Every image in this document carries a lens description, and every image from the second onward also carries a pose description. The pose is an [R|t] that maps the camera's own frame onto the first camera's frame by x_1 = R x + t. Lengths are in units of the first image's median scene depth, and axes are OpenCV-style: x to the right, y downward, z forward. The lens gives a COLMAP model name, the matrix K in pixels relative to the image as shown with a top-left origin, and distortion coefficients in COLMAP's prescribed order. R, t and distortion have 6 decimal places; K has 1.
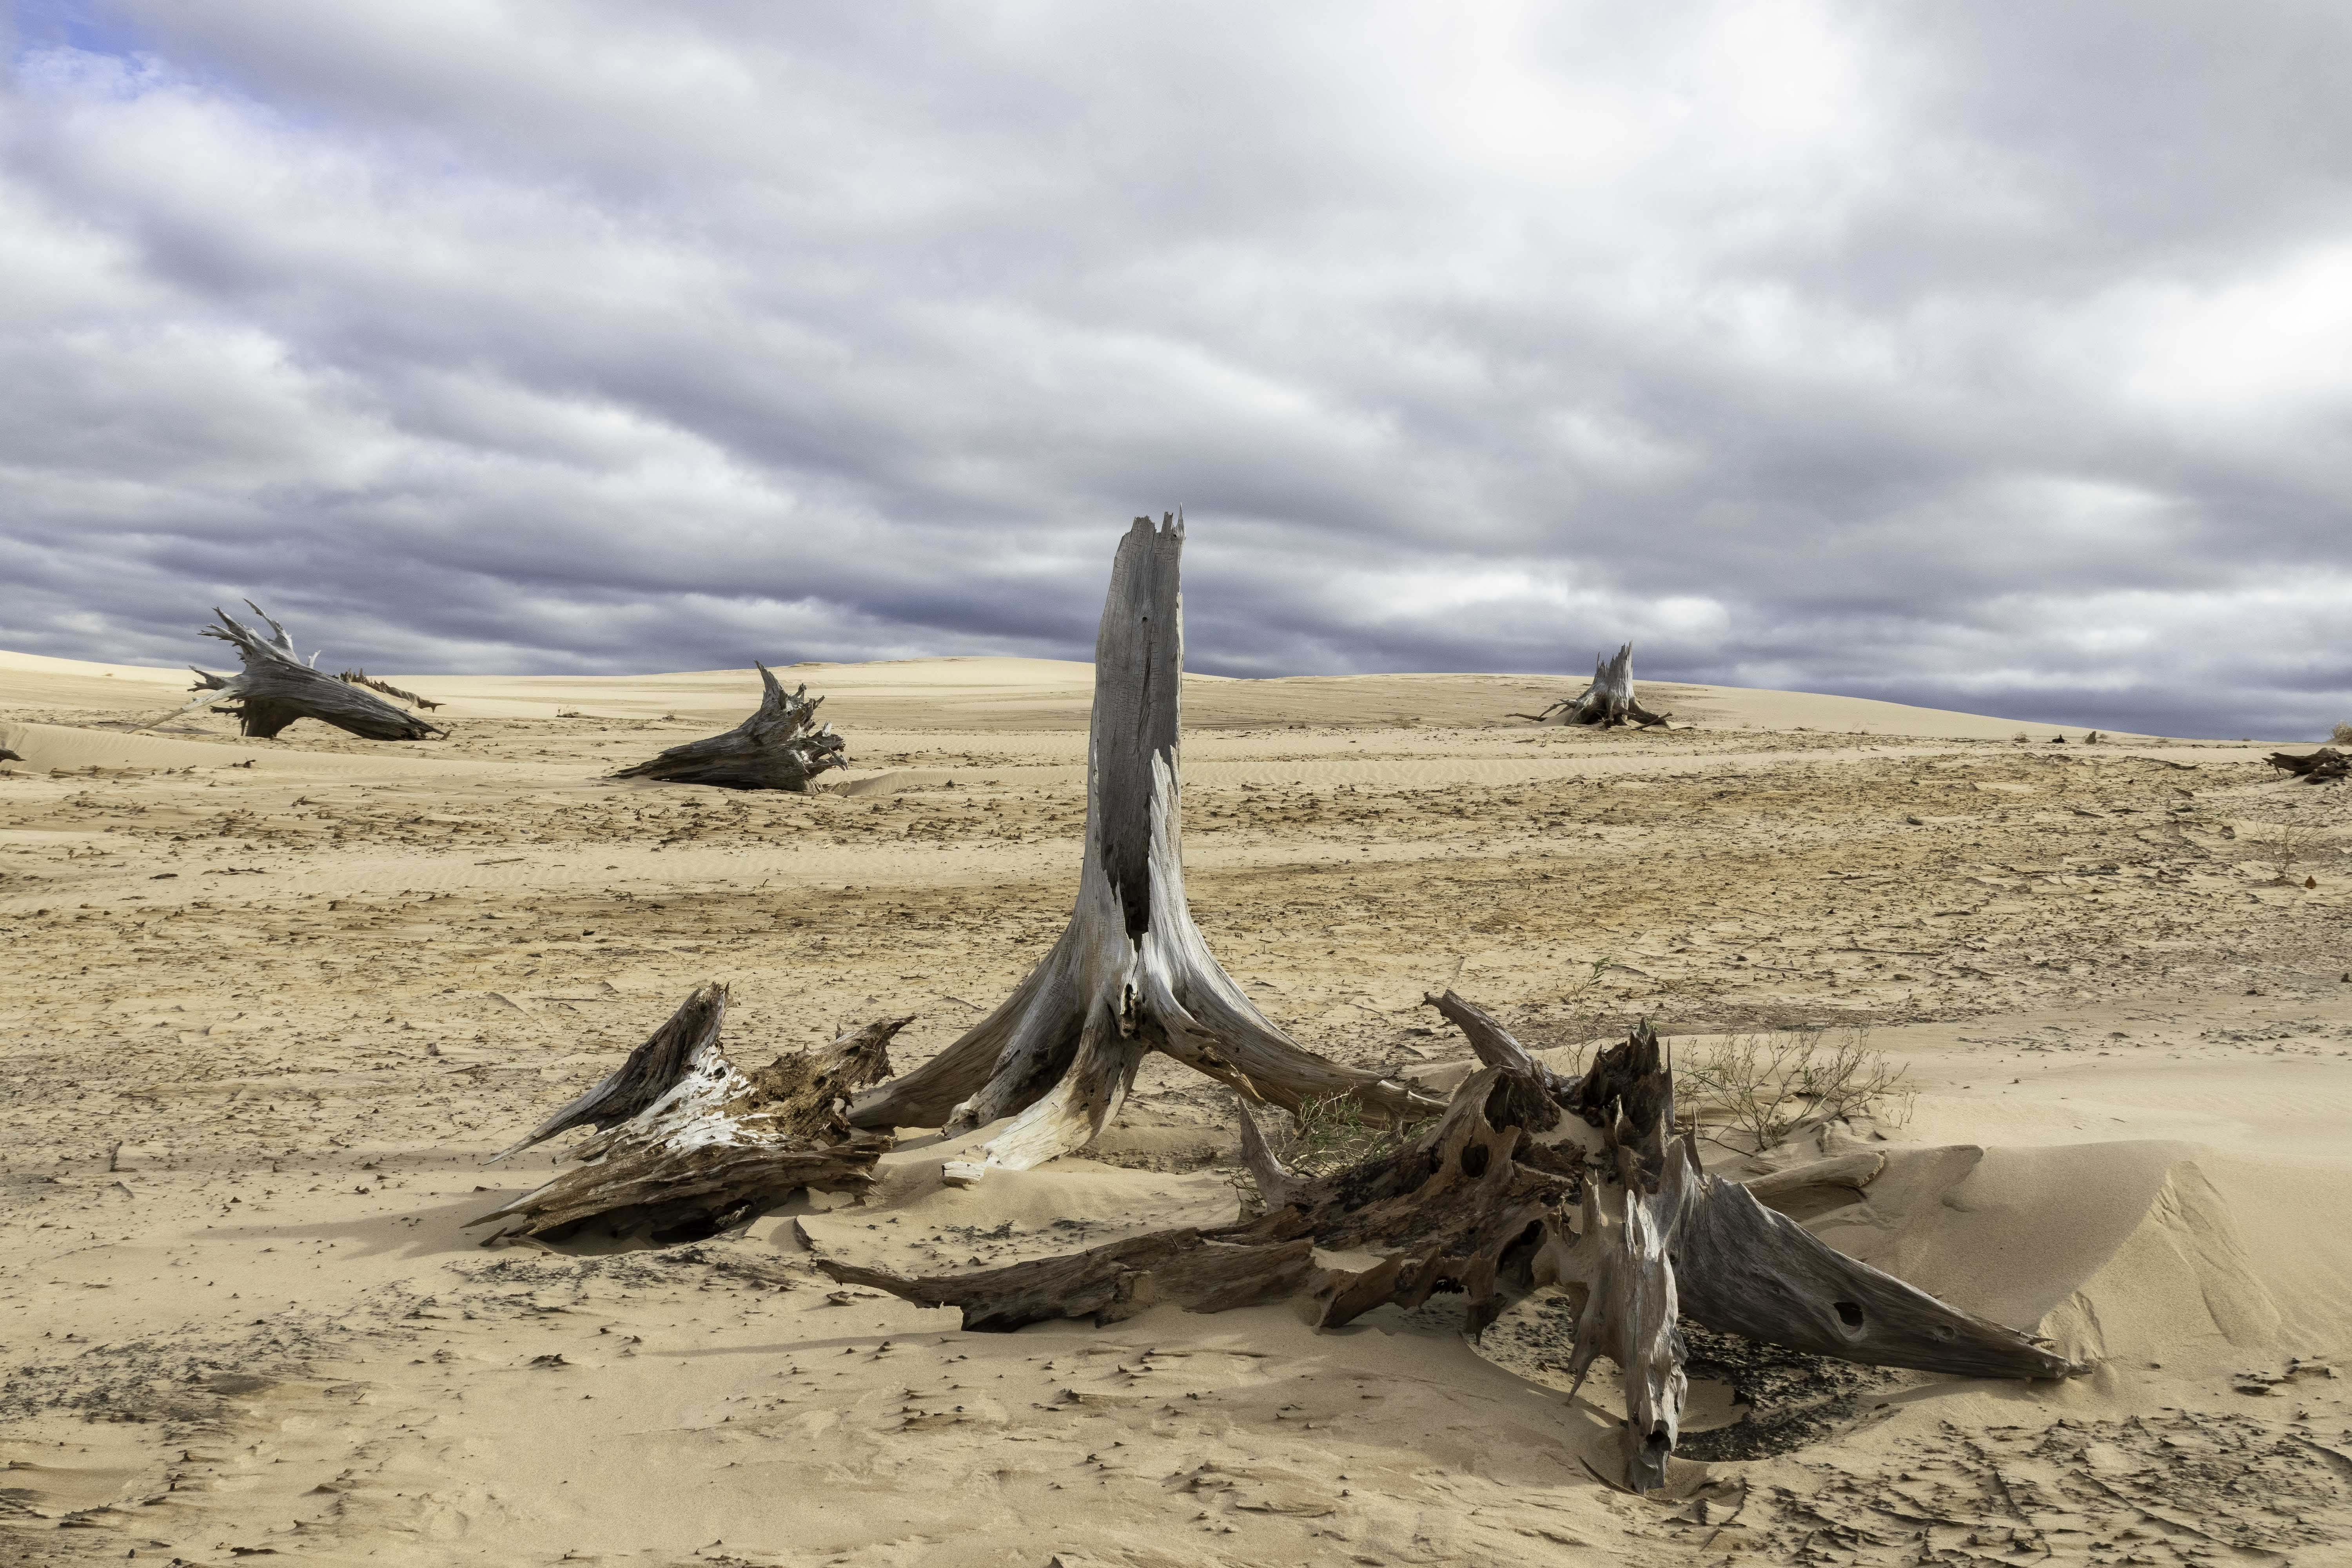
lens RADIAL K [[2382.8, 0, 1176.6], [0, 2382.8, 780.2], [0, 0, 1]] dist [-0.005033, 0.000000]
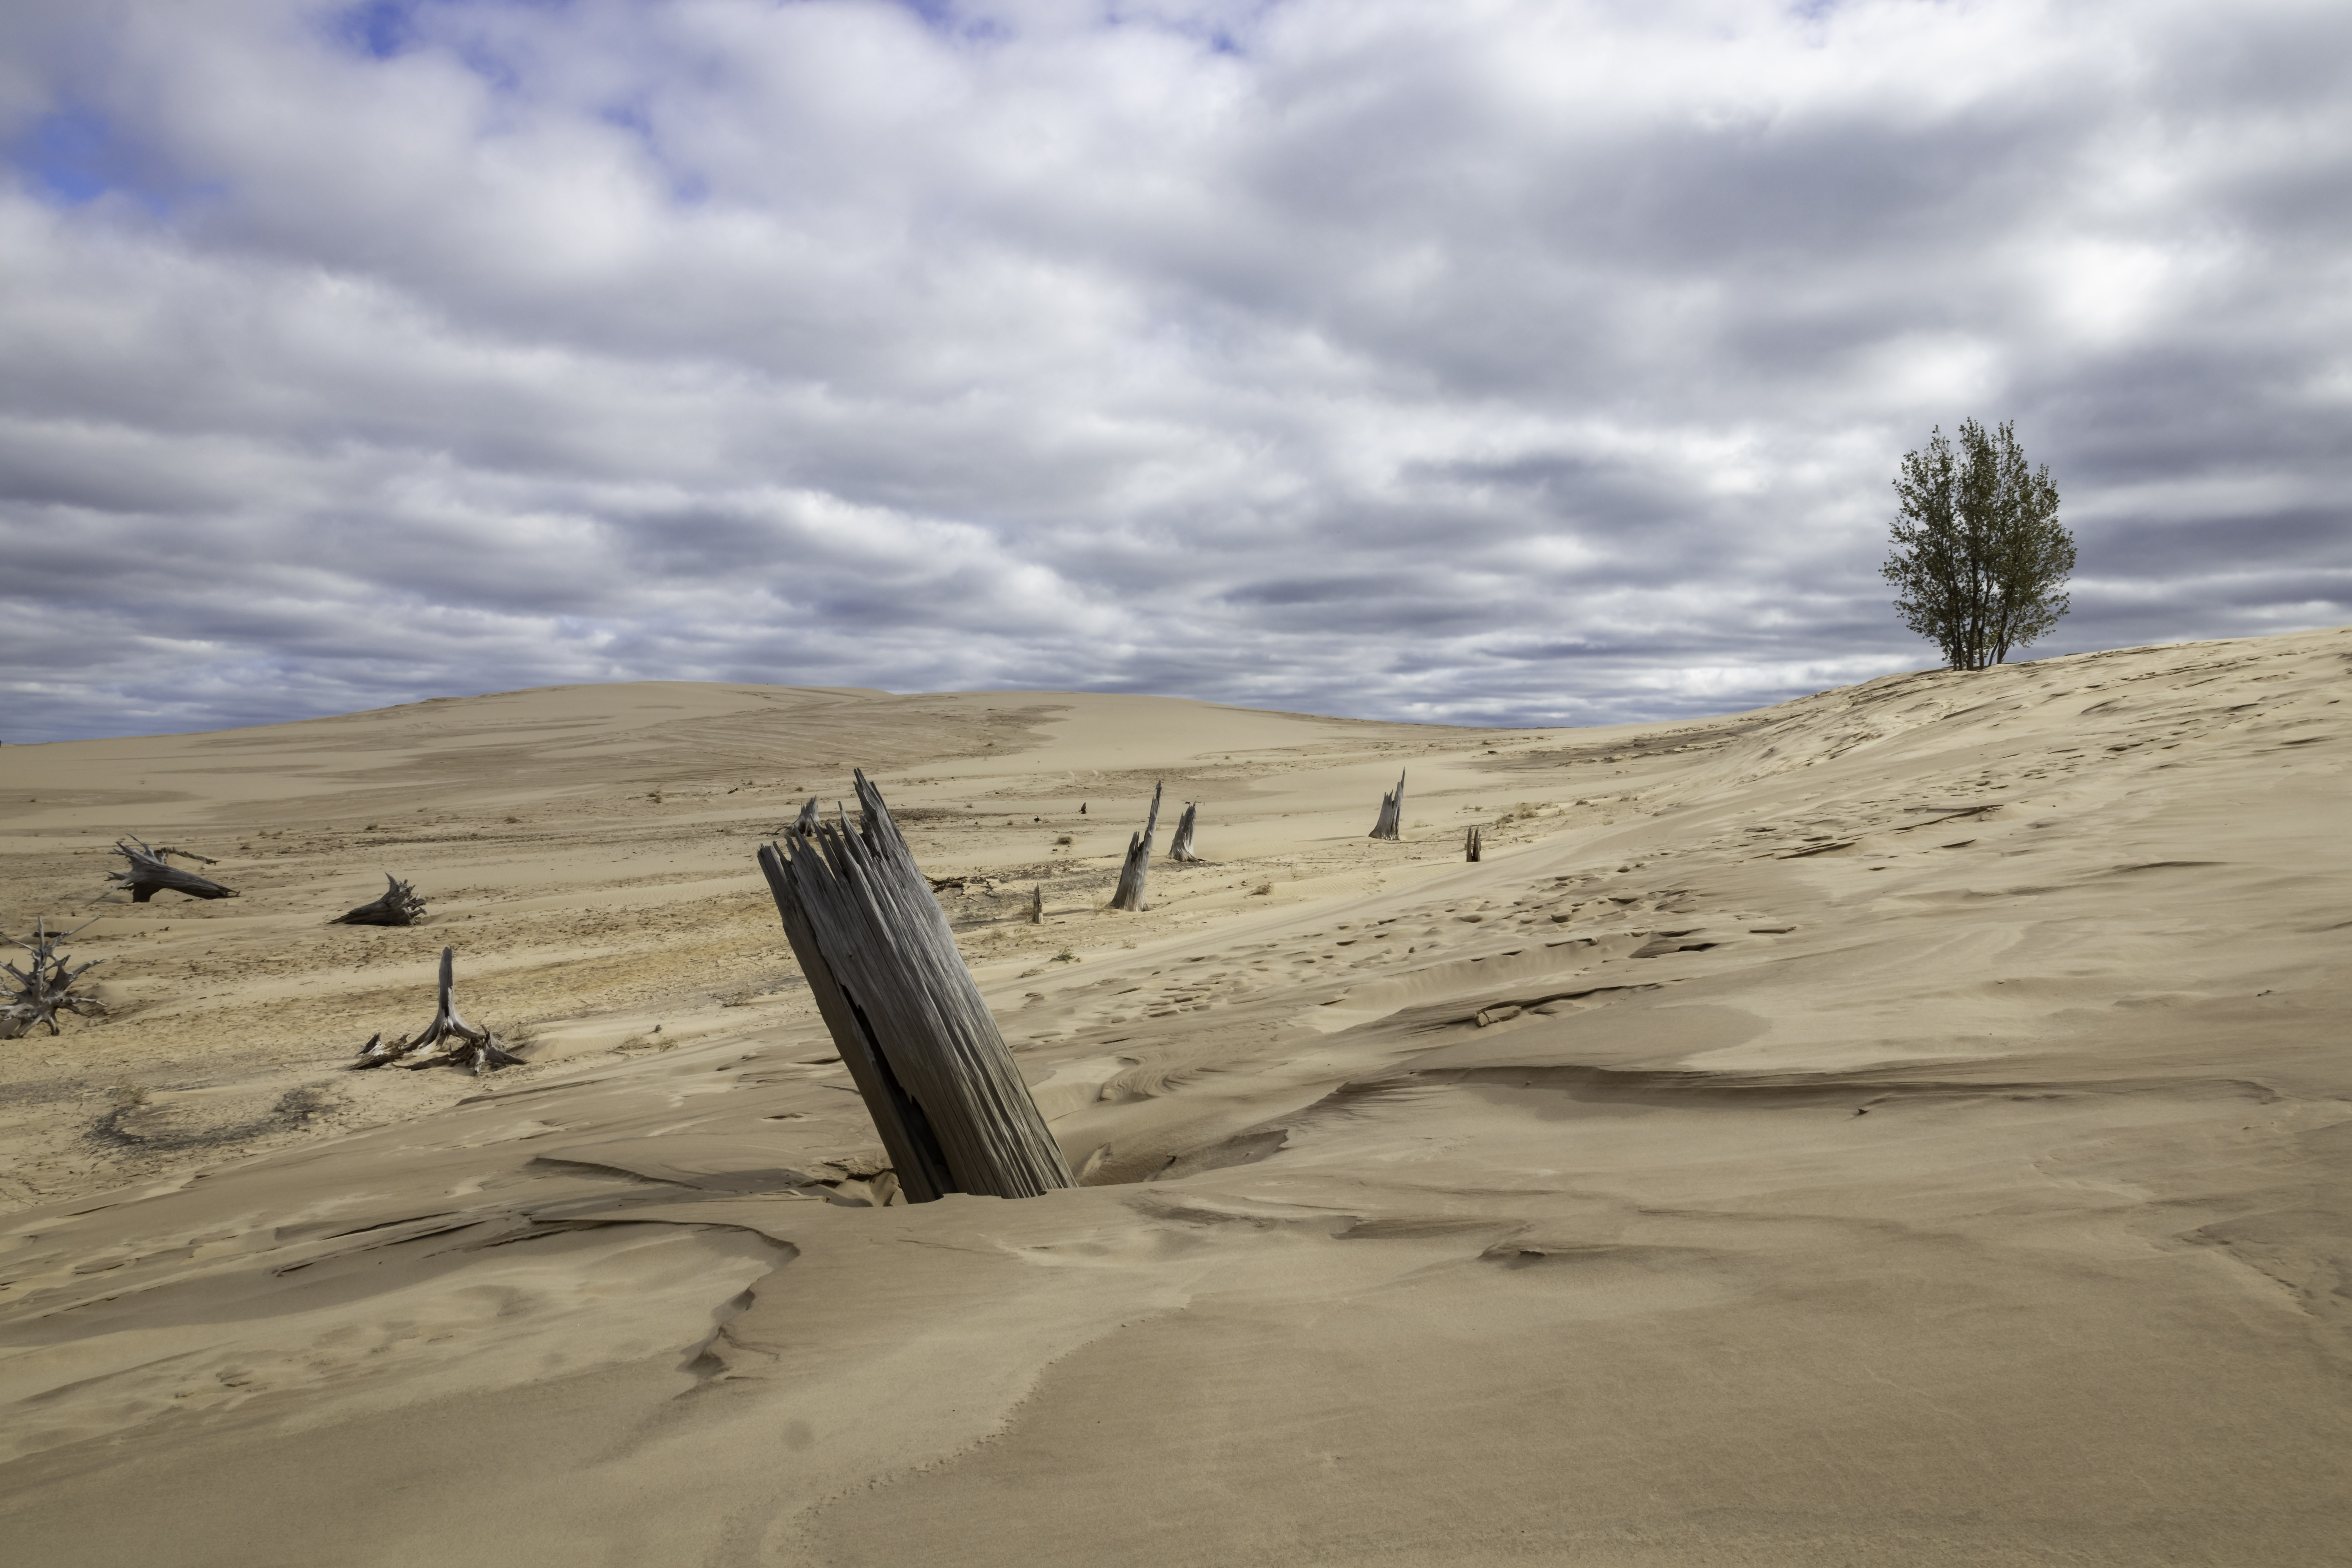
lens RADIAL K [[2081.9, 0, 1178.1], [0, 2081.9, 791.8], [0, 0, 1]] dist [0.008062, 0.005124]
pose [[0.981258, -0.072966, 0.178349, 0.957384], [0.066334, 0.996876, 0.042874, -0.648795], [-0.180920, -0.030240, 0.983033, -4.859050]]
